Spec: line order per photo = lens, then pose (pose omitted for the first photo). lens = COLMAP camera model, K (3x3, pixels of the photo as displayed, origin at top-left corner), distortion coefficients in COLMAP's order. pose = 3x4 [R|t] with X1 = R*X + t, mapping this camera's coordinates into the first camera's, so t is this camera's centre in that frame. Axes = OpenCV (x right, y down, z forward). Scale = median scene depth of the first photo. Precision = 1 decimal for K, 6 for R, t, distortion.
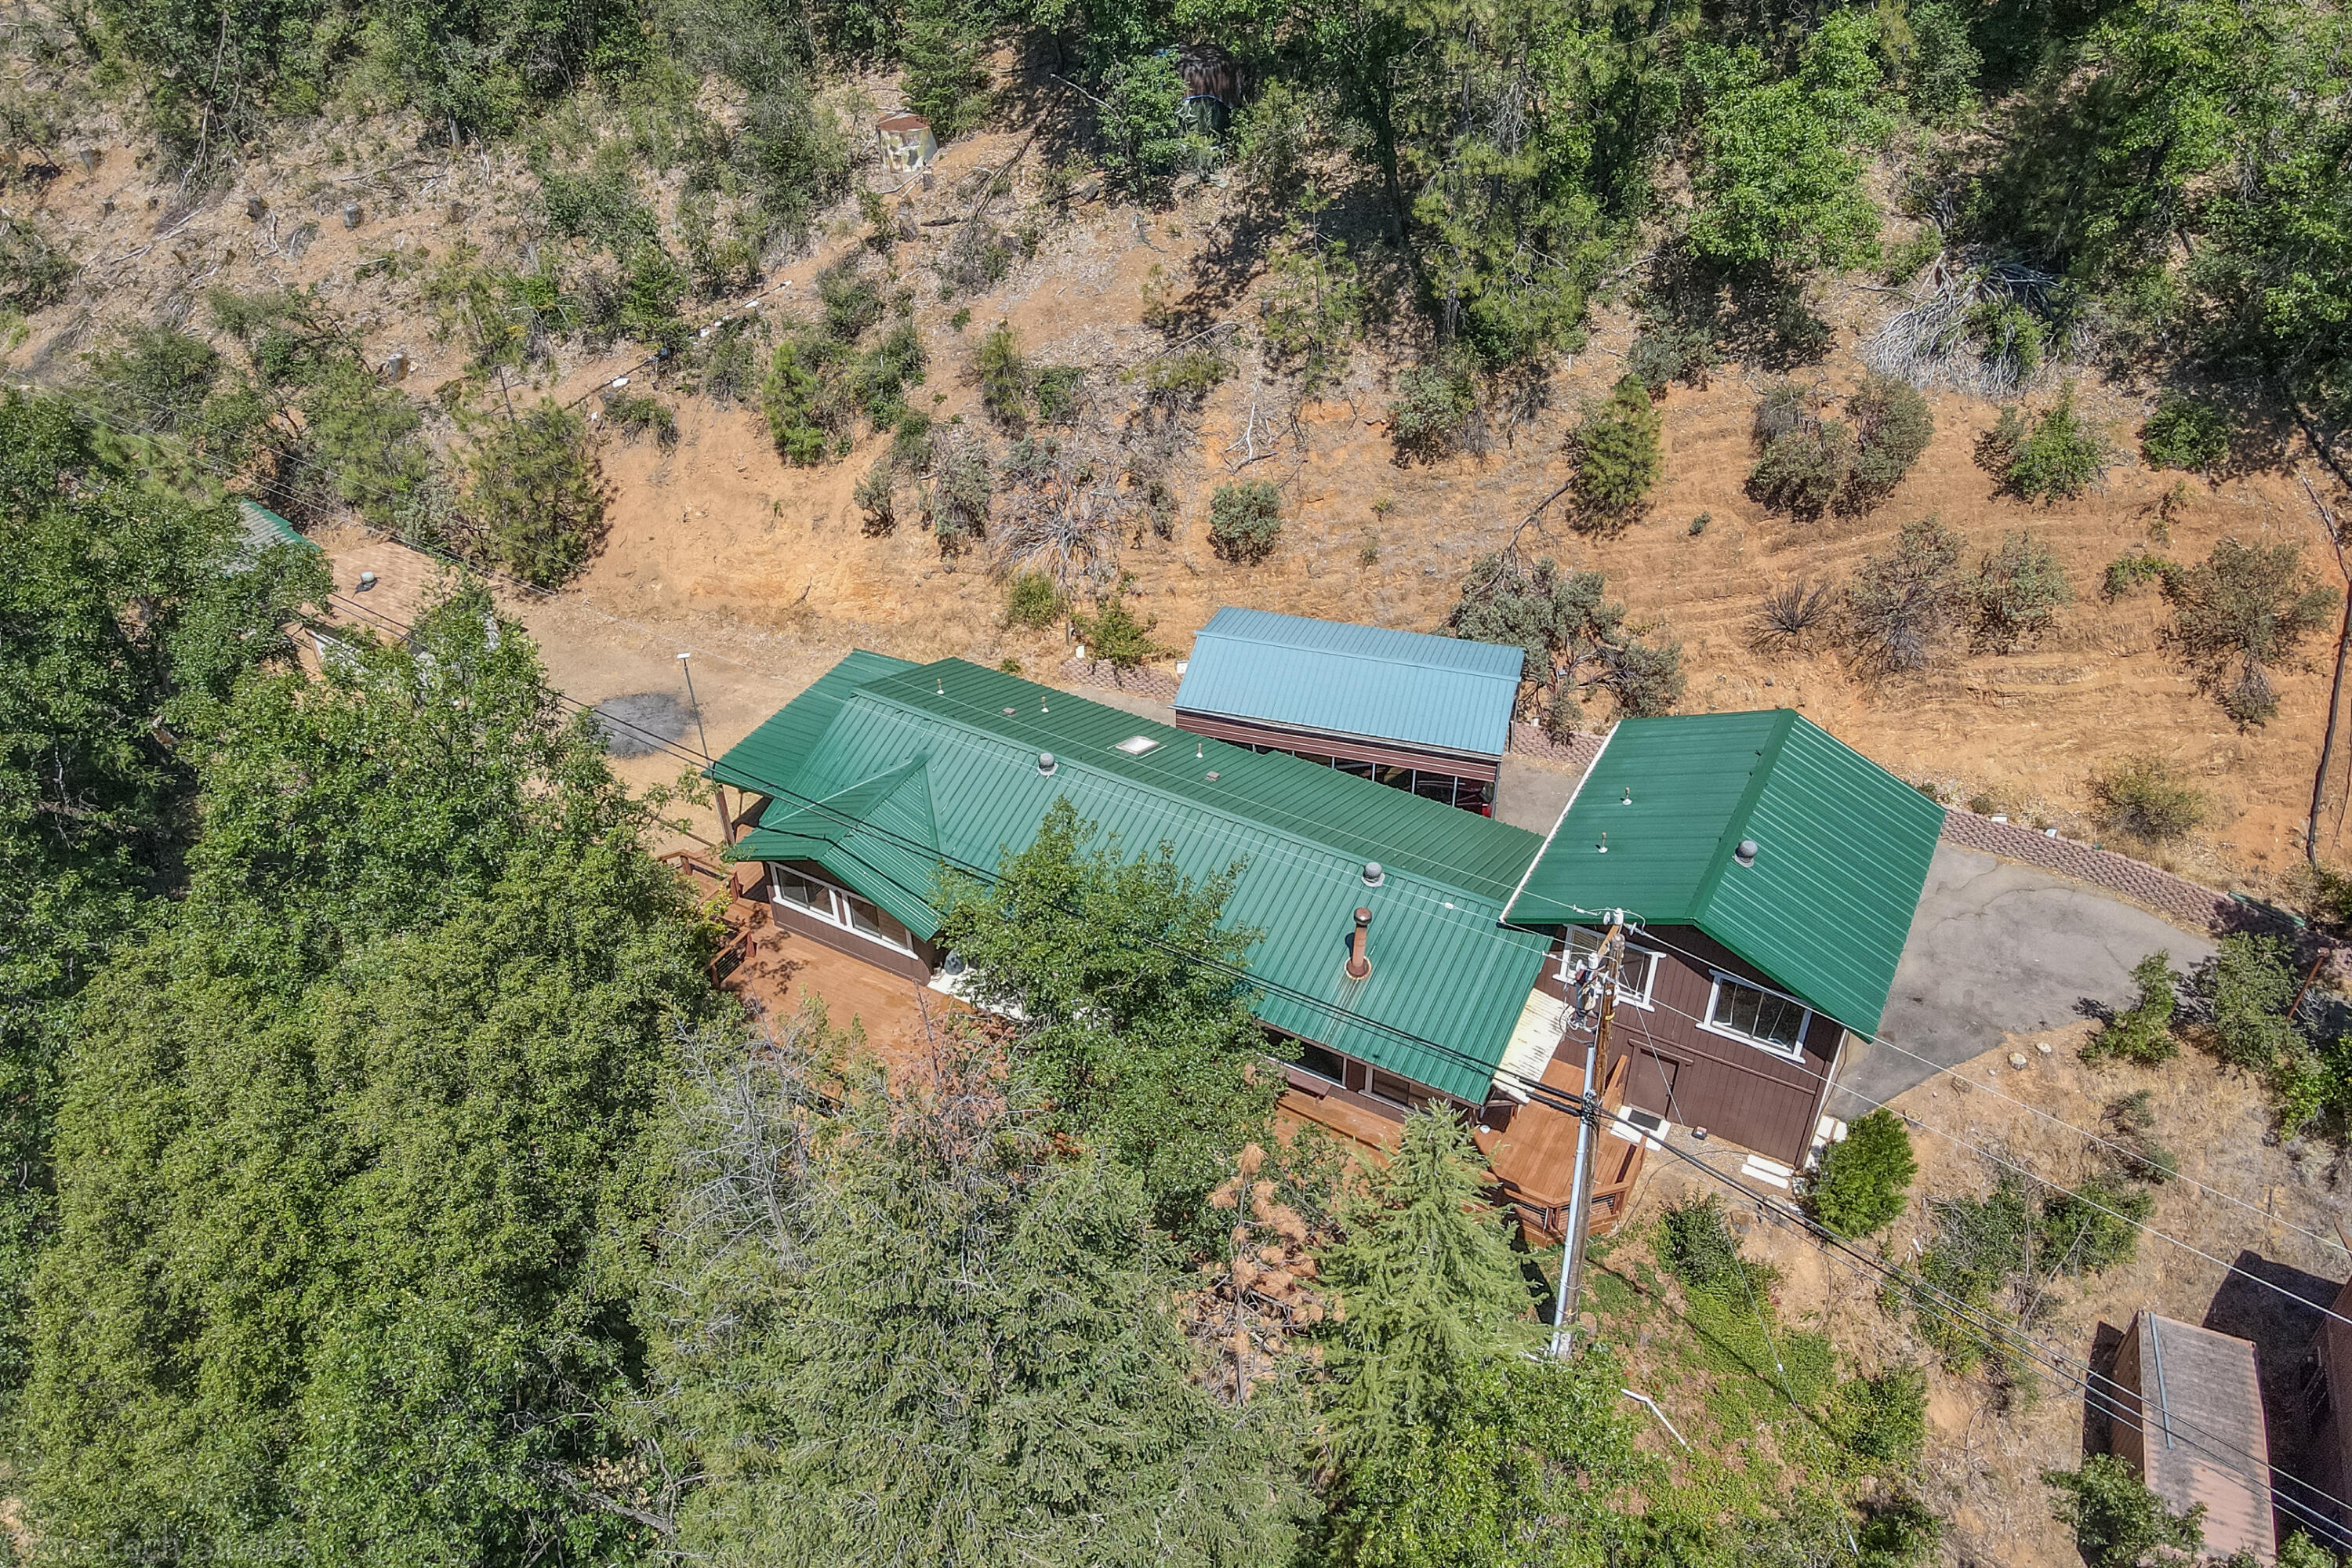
lens RADIAL K [[1716.6, 0, 1178.7], [0, 1716.6, 726.2], [0, 0, 1]] dist [0.004559, 0.028331]
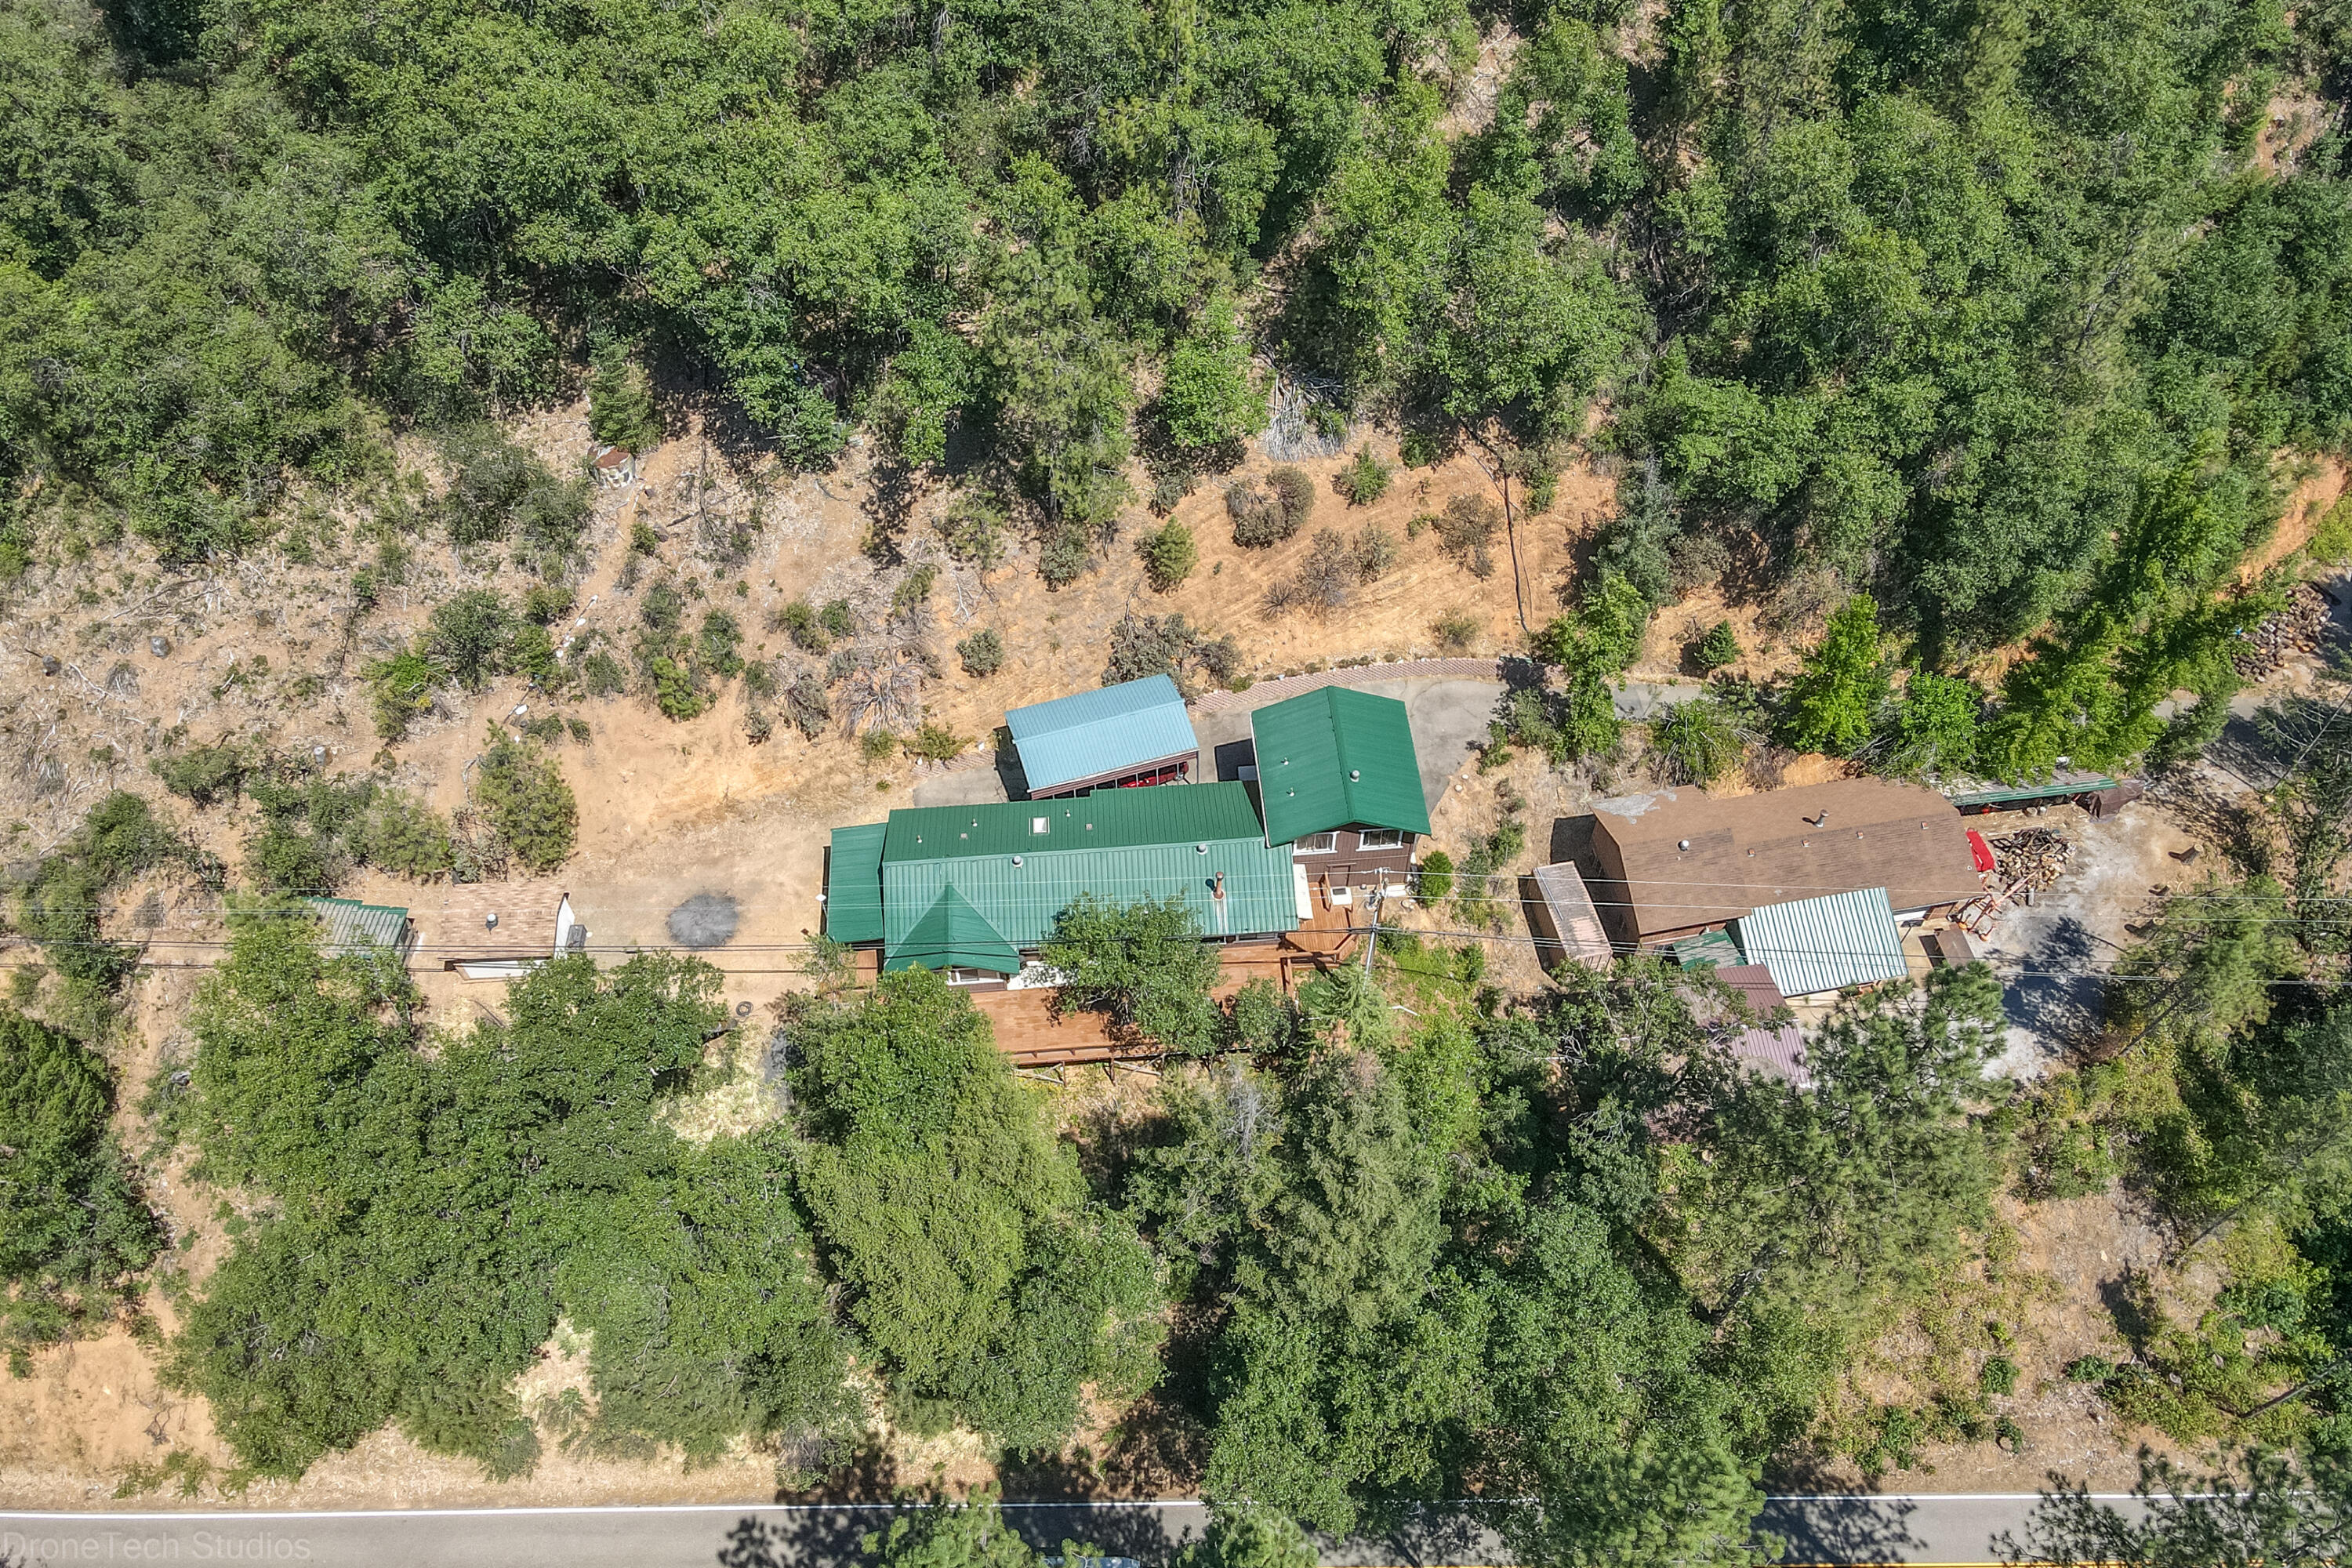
lens RADIAL K [[1667.9, 0, 1176.0], [0, 1667.9, 784.0], [0, 0, 1]] dist [-0.011548, 0.050254]
pose [[0.836041, -0.427752, 0.343603, -0.425414], [0.323625, 0.890165, 0.320738, -0.474790], [-0.443060, -0.156951, 0.882646, -0.564381]]
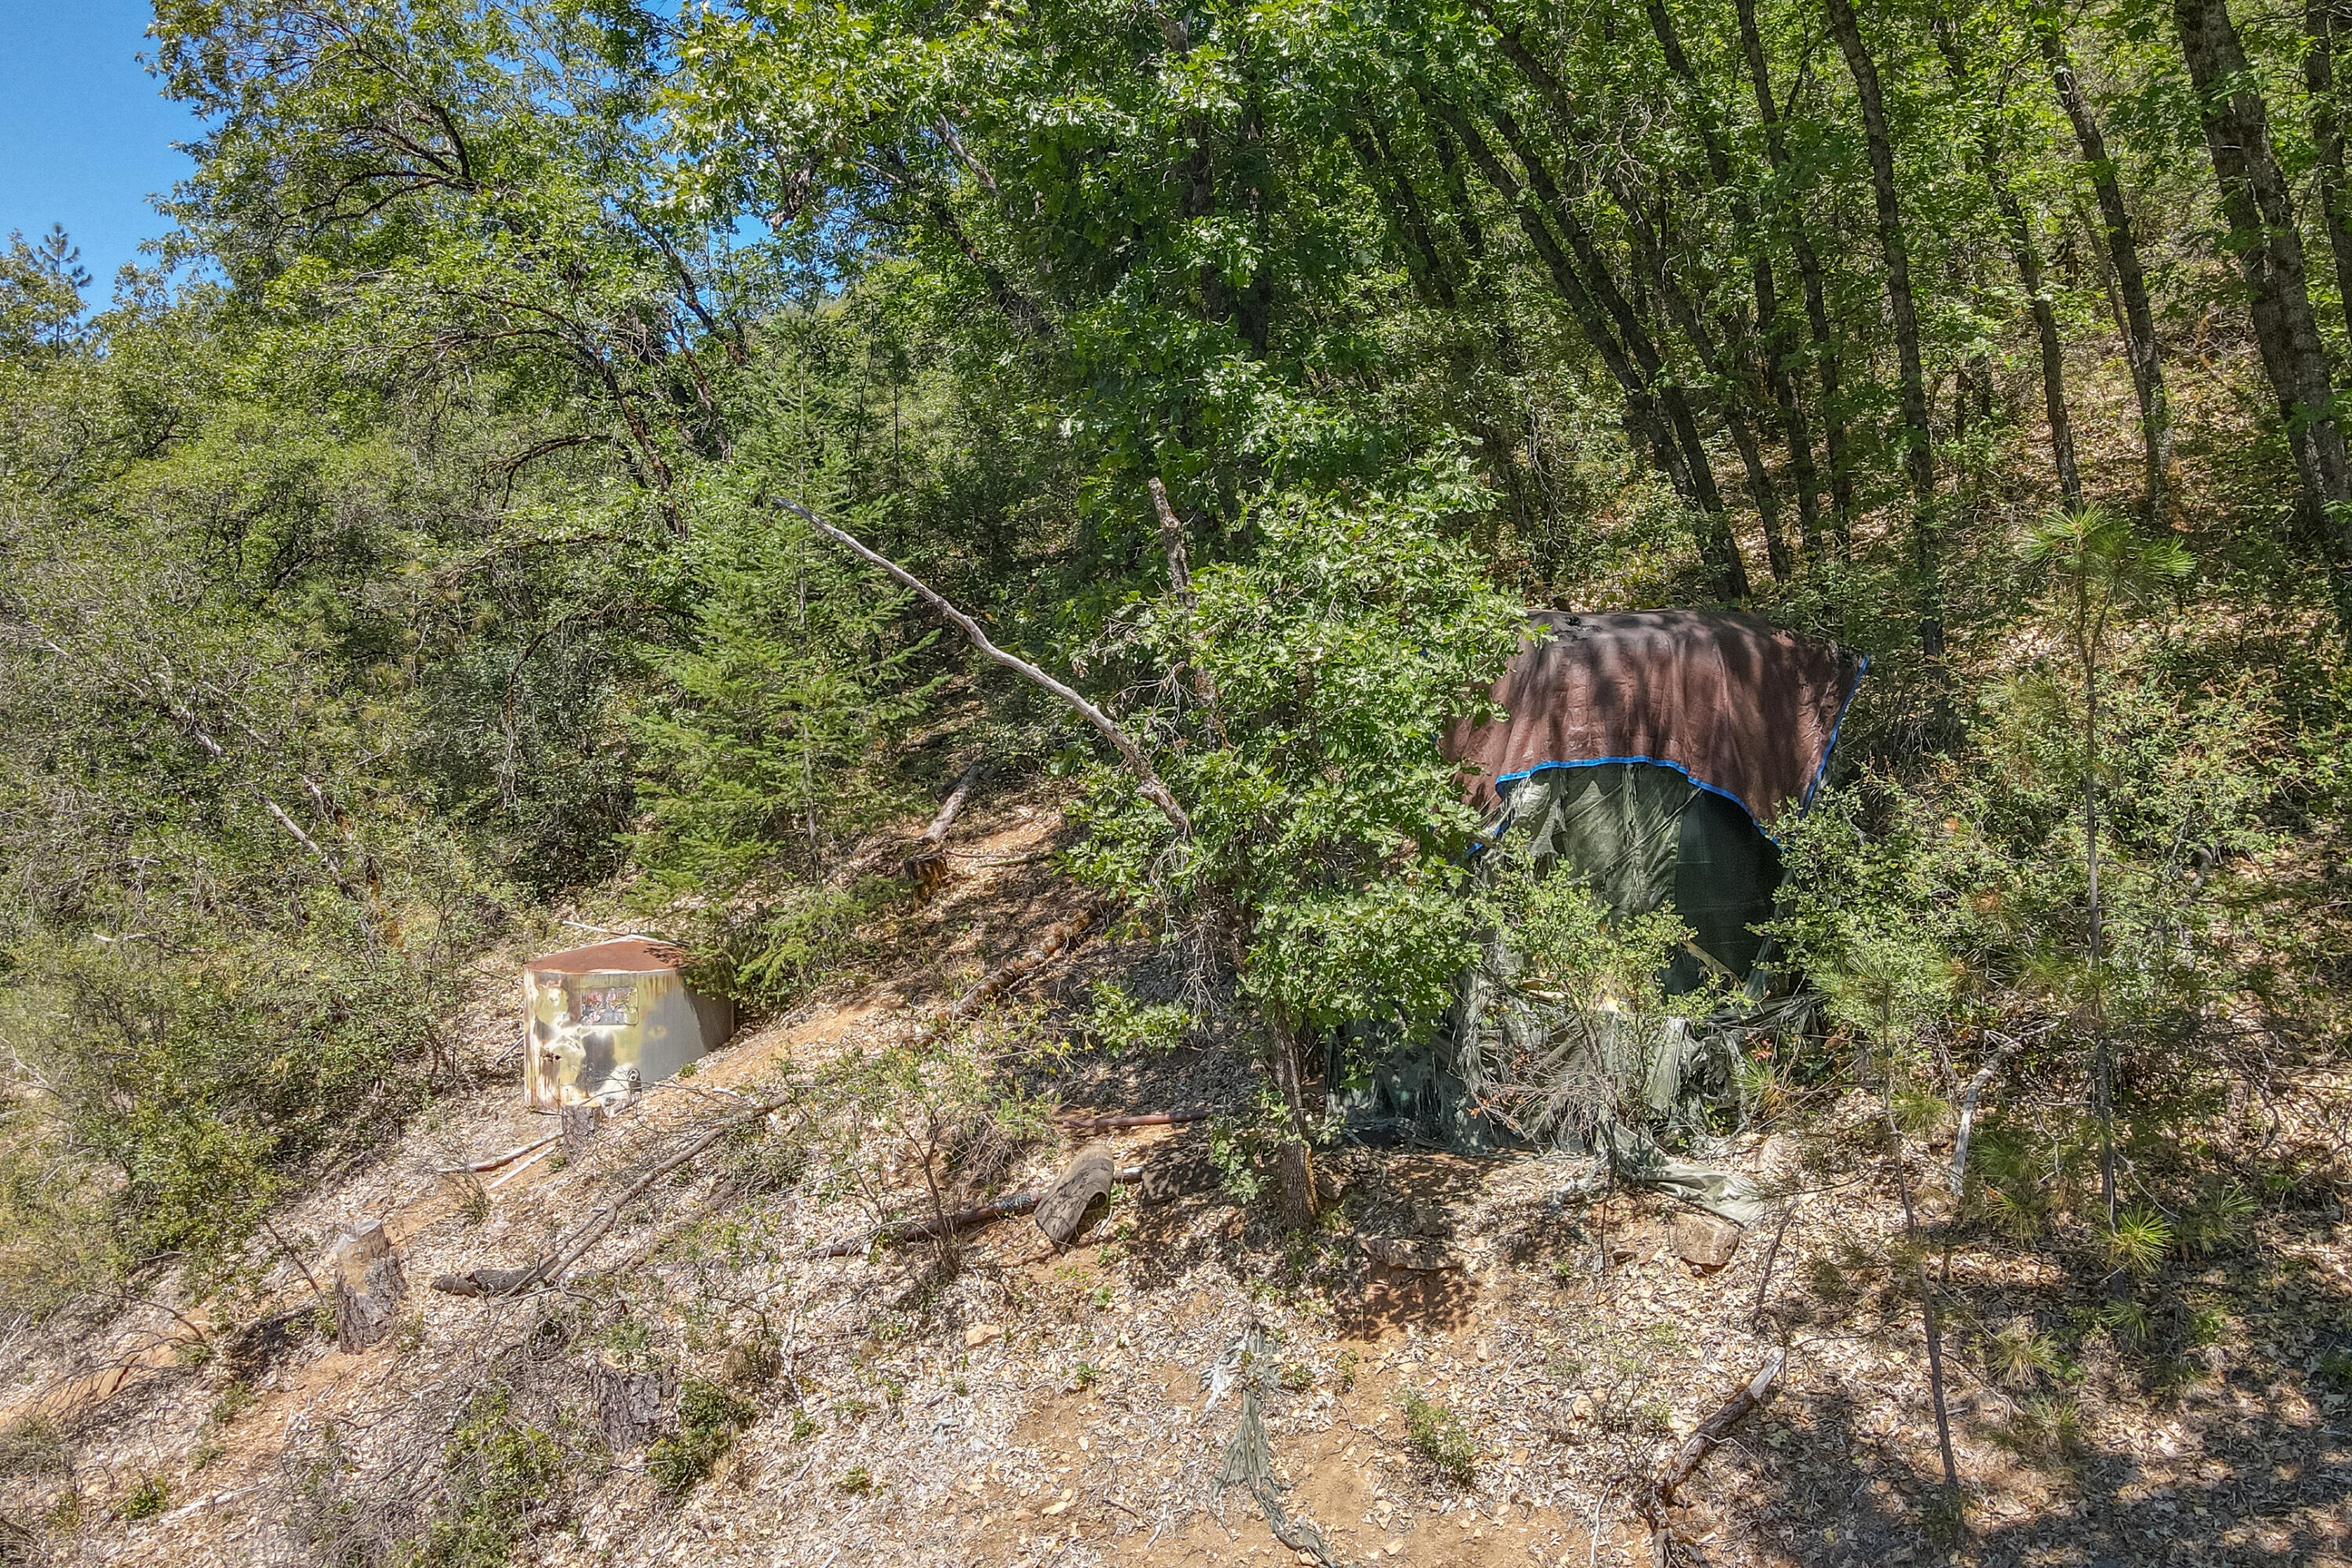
lens RADIAL K [[1650.6, 0, 1168.1], [0, 1650.6, 753.3], [0, 0, 1]] dist [0.024236, 0.000572]
pose [[0.963711, 0.015268, -0.266512, 0.014964], [-0.173025, 0.795986, -0.580060, -0.267122], [0.203283, 0.605123, 0.769742, 0.909172]]
